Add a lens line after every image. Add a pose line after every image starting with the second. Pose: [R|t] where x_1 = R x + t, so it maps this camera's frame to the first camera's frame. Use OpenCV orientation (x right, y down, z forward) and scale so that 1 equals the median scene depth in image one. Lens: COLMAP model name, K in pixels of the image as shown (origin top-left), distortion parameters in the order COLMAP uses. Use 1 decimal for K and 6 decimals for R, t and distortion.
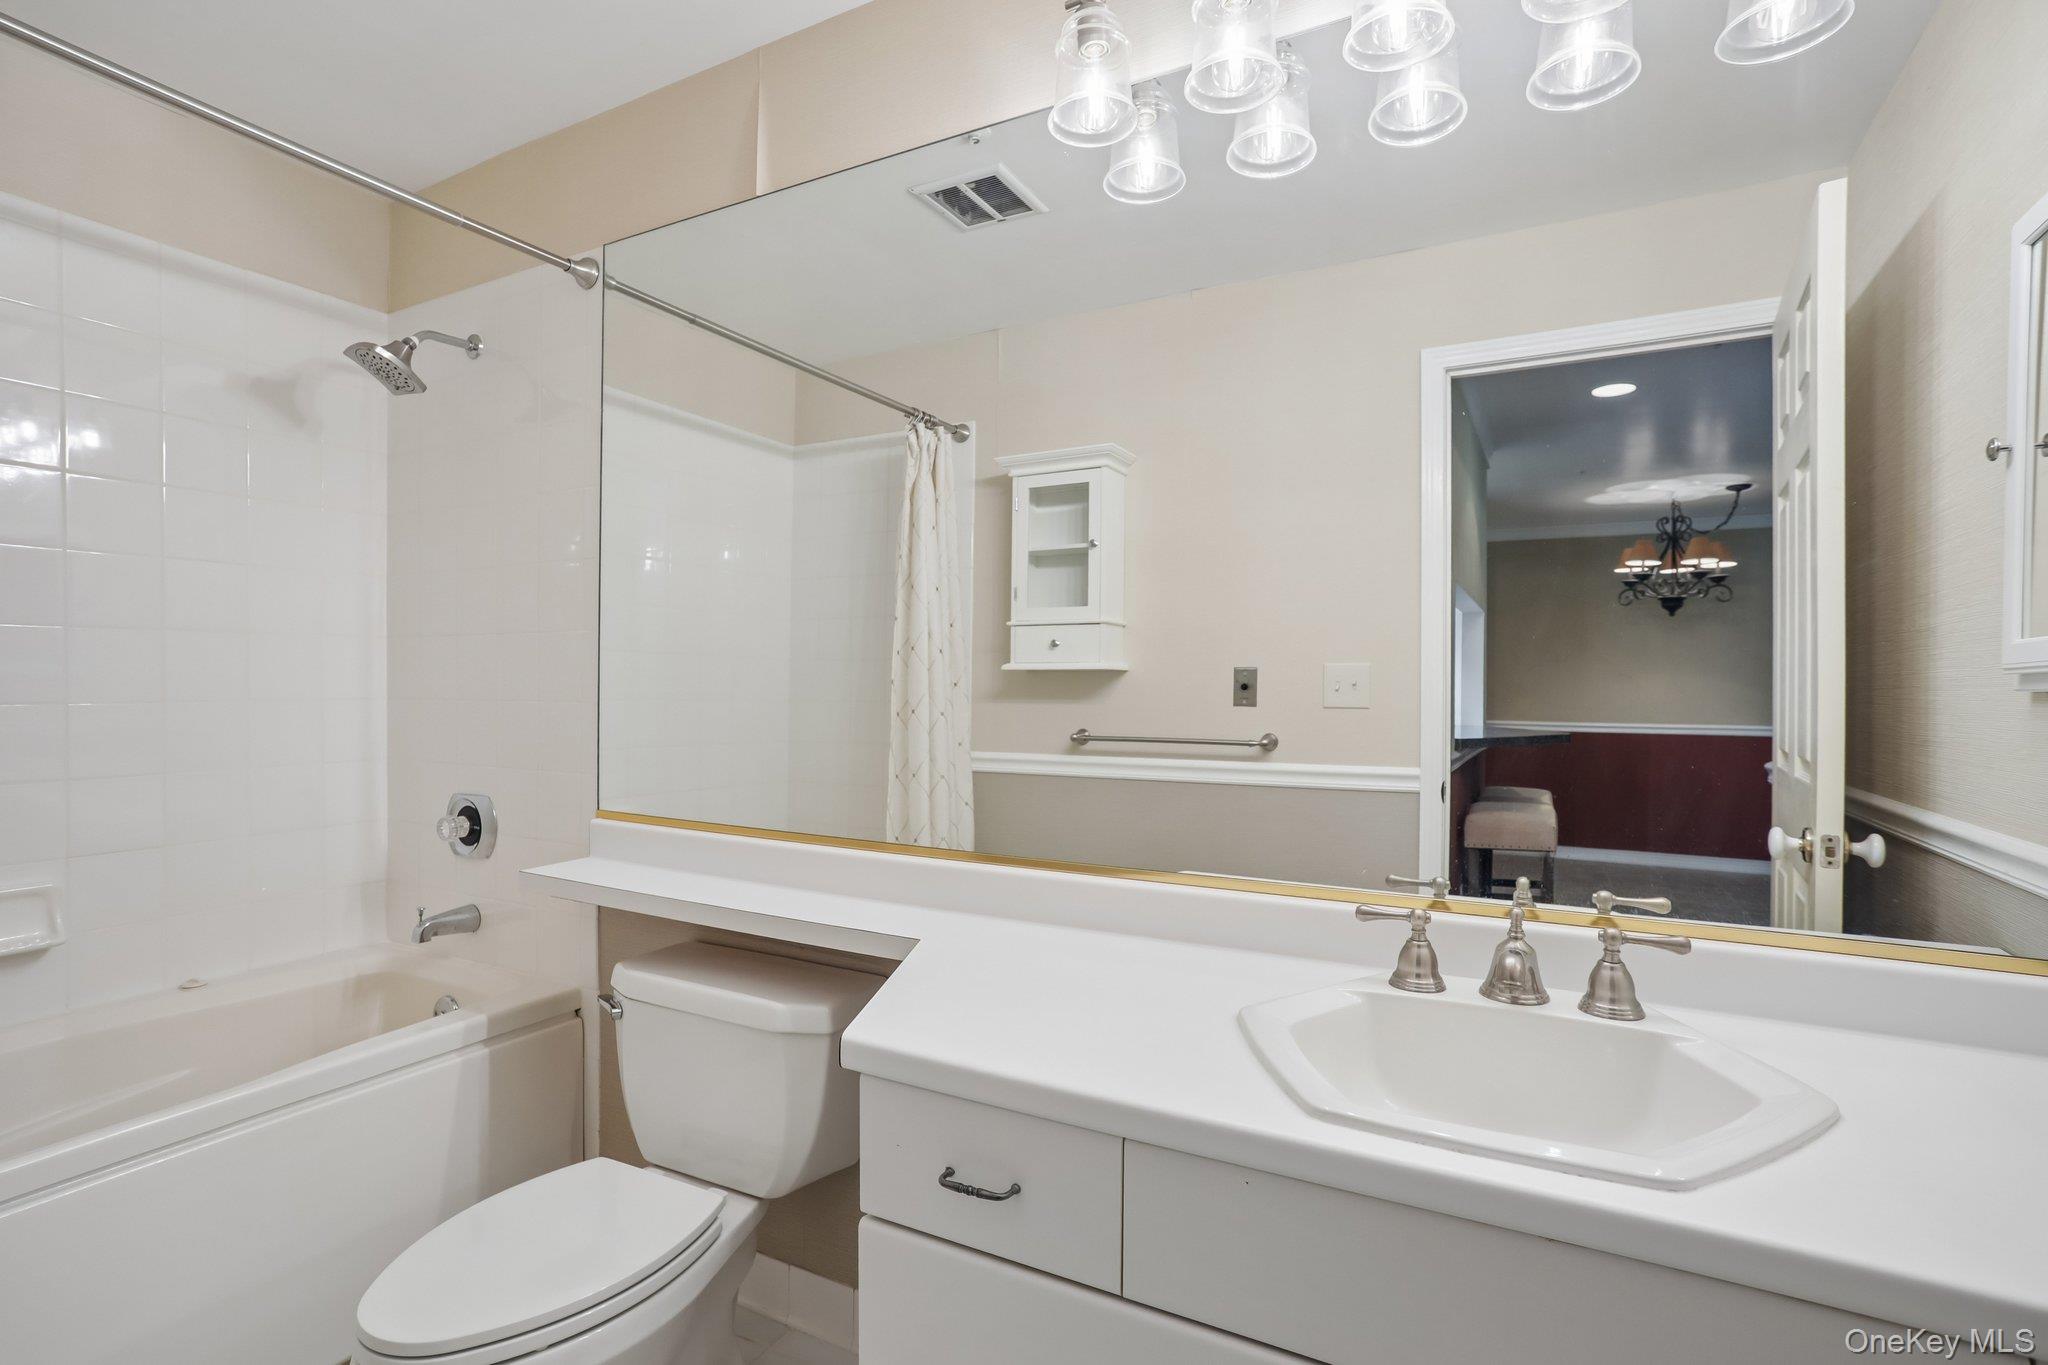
lens RADIAL K [[1021.7, 0, 1024.0], [0, 1021.7, 682.5], [0, 0, 1]] dist [0.001371, 0.000025]
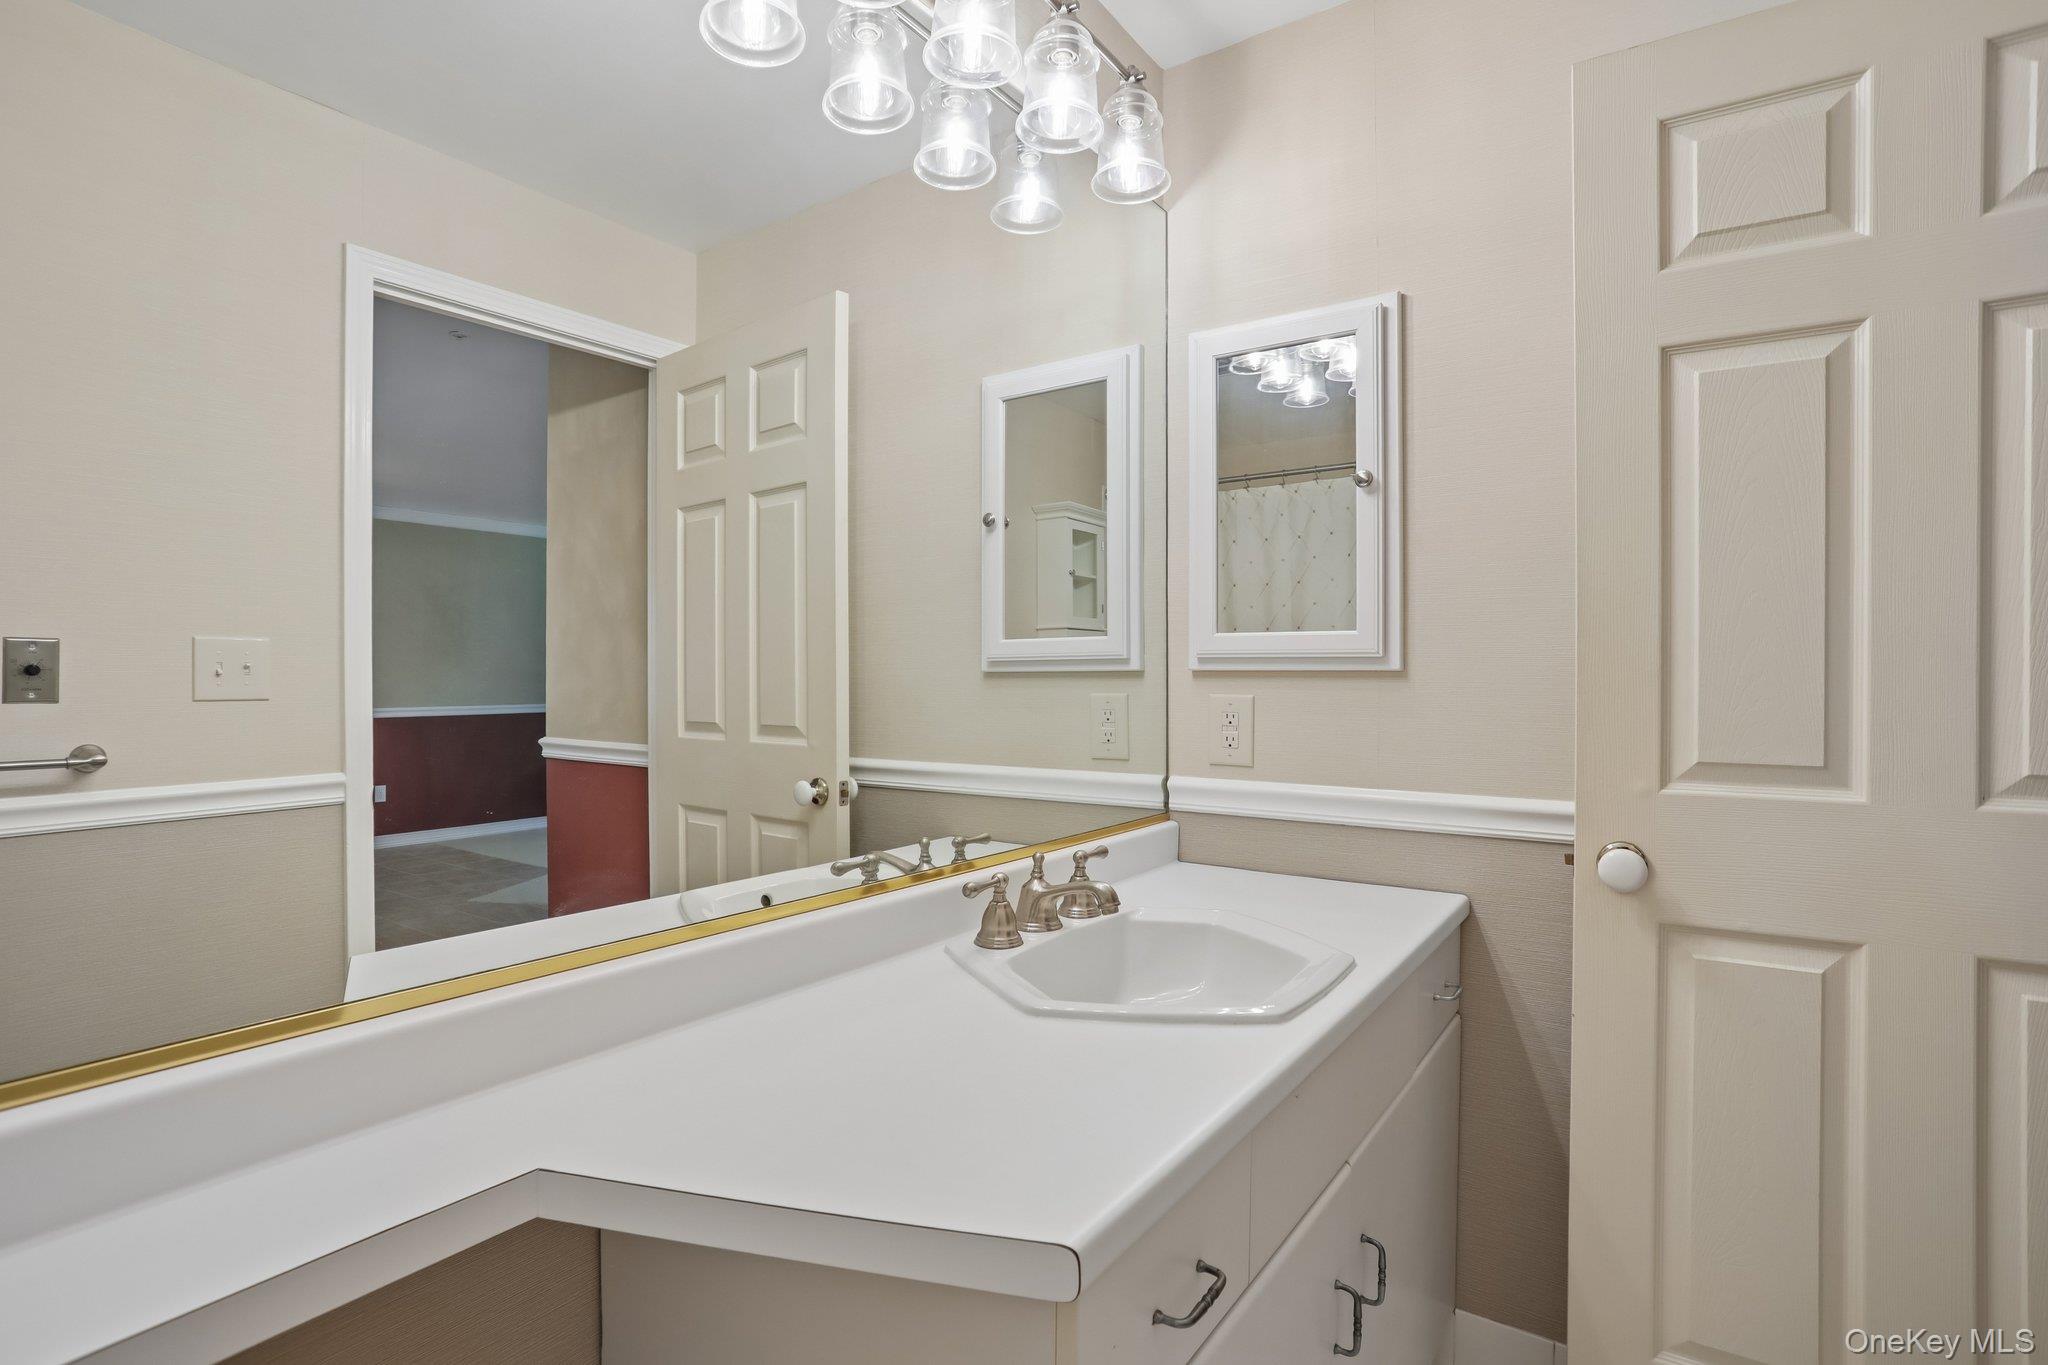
lens RADIAL K [[1003.4, 0, 1024.0], [0, 1003.4, 682.5], [0, 0, 1]] dist [-0.003289, -0.000233]
pose [[0.137747, -0.013143, 0.990380, -0.296245], [-0.003350, 0.999900, 0.013736, 0.001272], [-0.990462, -0.005210, 0.137689, 0.360995]]
